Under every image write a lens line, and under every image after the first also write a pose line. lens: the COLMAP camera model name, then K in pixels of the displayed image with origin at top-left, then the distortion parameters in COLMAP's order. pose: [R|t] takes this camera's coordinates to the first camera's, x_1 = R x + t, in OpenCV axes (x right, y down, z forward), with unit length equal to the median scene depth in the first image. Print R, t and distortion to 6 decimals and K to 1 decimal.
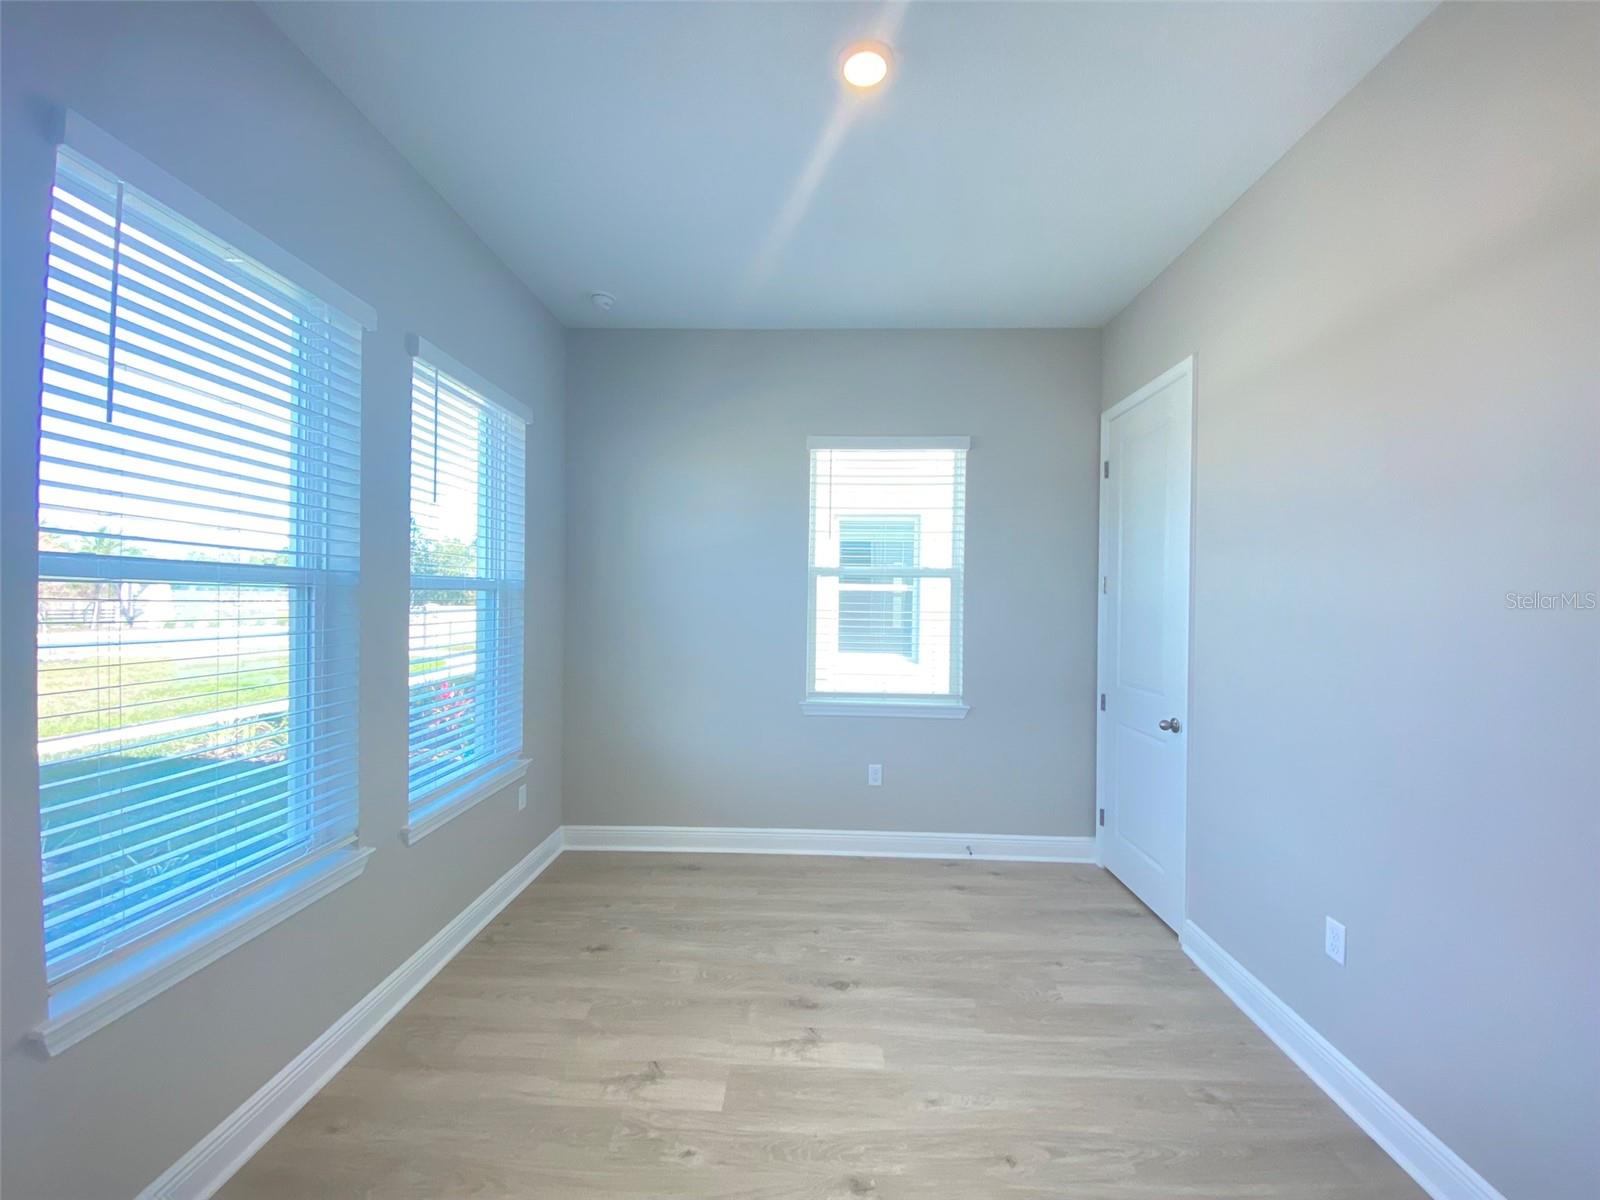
lens RADIAL K [[641.7, 0, 797.6], [0, 641.7, 598.0], [0, 0, 1]] dist [-0.008640, -0.009883]
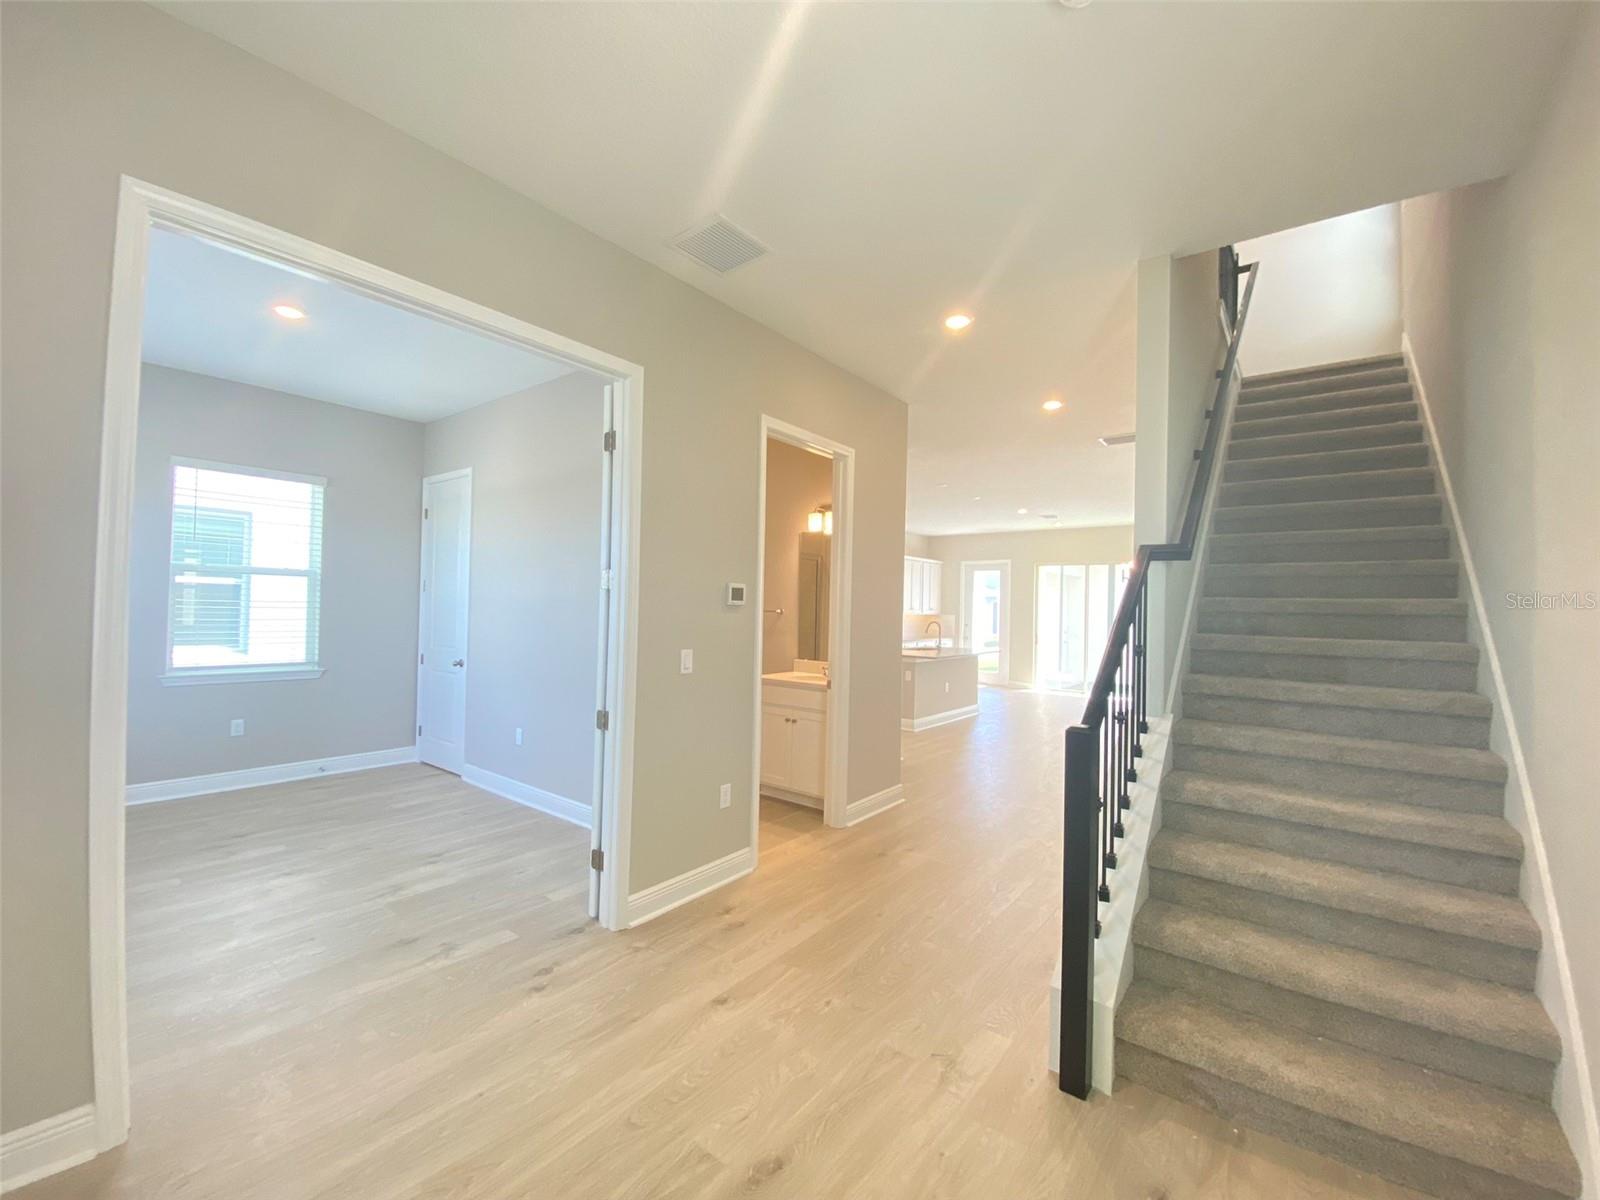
lens RADIAL K [[641.7, 0, 796.9], [0, 641.7, 600.2], [0, 0, 1]] dist [-0.008640, -0.009883]
pose [[0.574435, 0.014328, 0.818425, -0.285241], [-0.012510, 0.999884, -0.008725, 0.018078], [-0.818455, -0.005227, 0.574547, -0.668765]]
